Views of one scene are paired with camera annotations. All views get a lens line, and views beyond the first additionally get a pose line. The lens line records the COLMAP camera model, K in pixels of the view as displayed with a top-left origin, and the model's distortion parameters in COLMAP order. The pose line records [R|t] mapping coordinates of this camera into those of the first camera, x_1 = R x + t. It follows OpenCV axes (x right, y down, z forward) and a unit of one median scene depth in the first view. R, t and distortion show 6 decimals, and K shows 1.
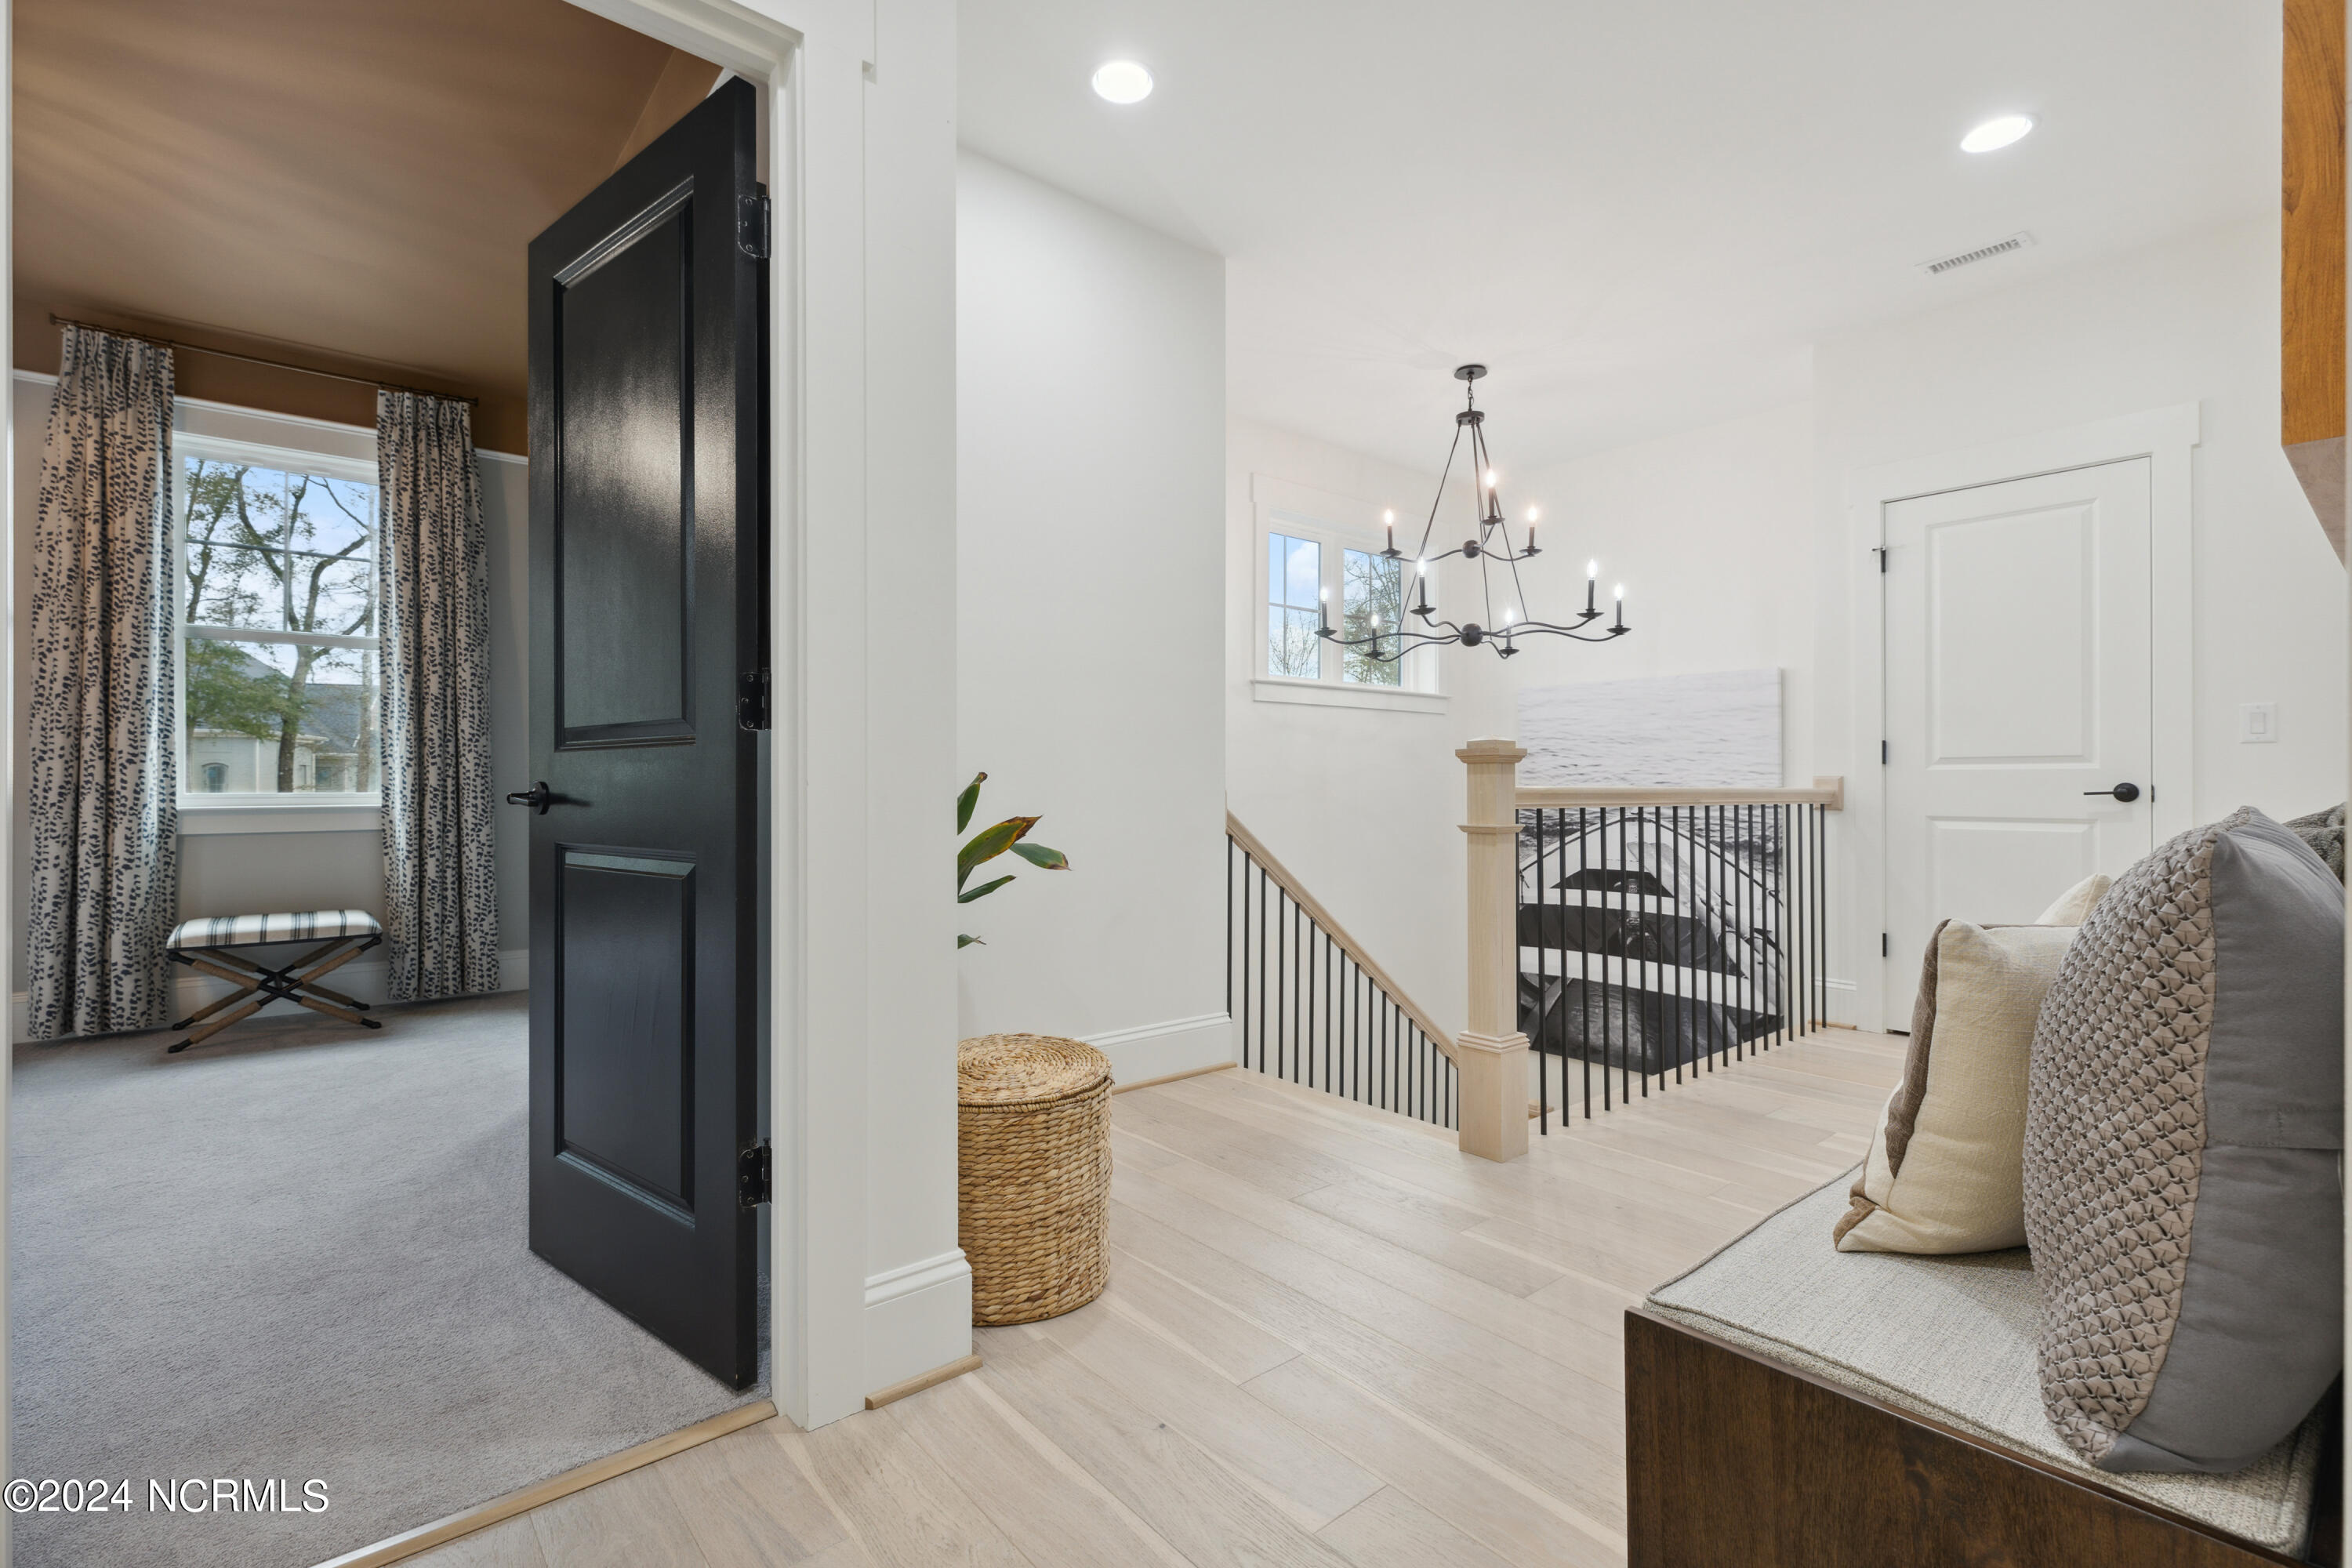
lens RADIAL K [[1059.5, 0, 1160.7], [0, 1059.5, 778.3], [0, 0, 1]] dist [0.002601, 0.000172]
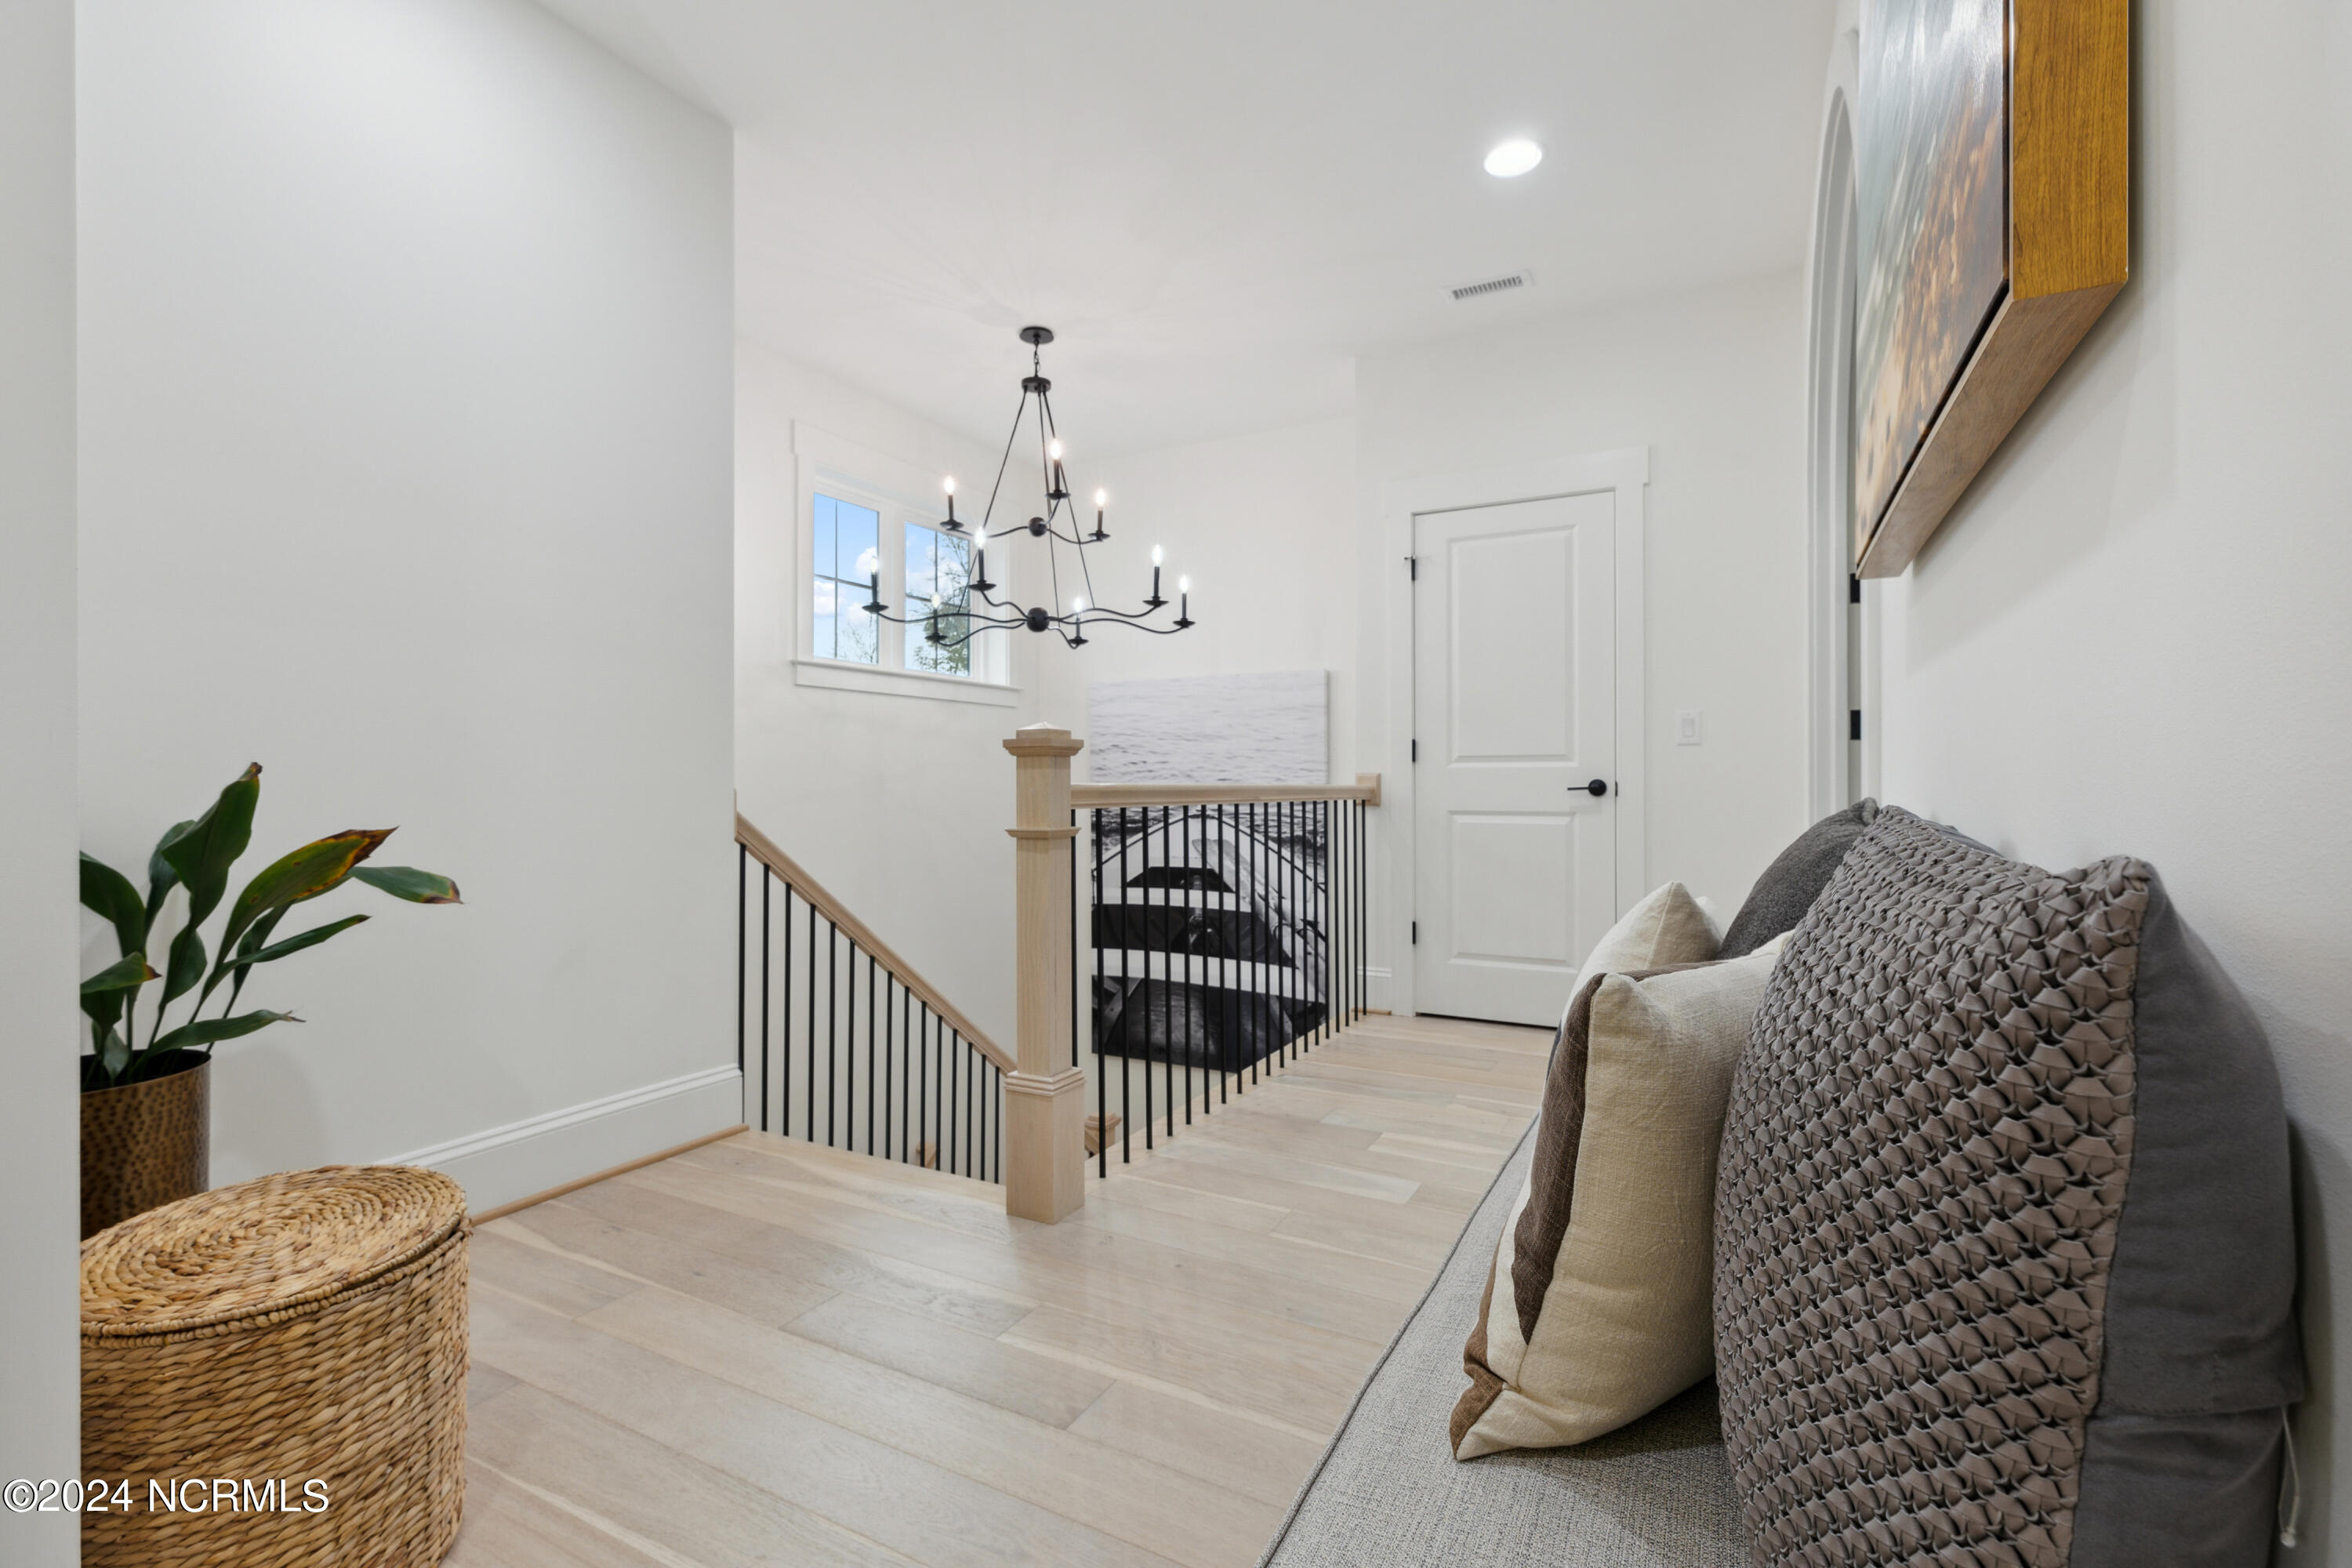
lens RADIAL K [[1059.5, 0, 1160.7], [0, 1059.5, 778.3], [0, 0, 1]] dist [0.002601, 0.000172]
pose [[0.927775, -0.000096, 0.373140, 0.079846], [-0.000801, 0.999997, 0.002249, 0.001698], [-0.373139, -0.002386, 0.927772, 0.169906]]
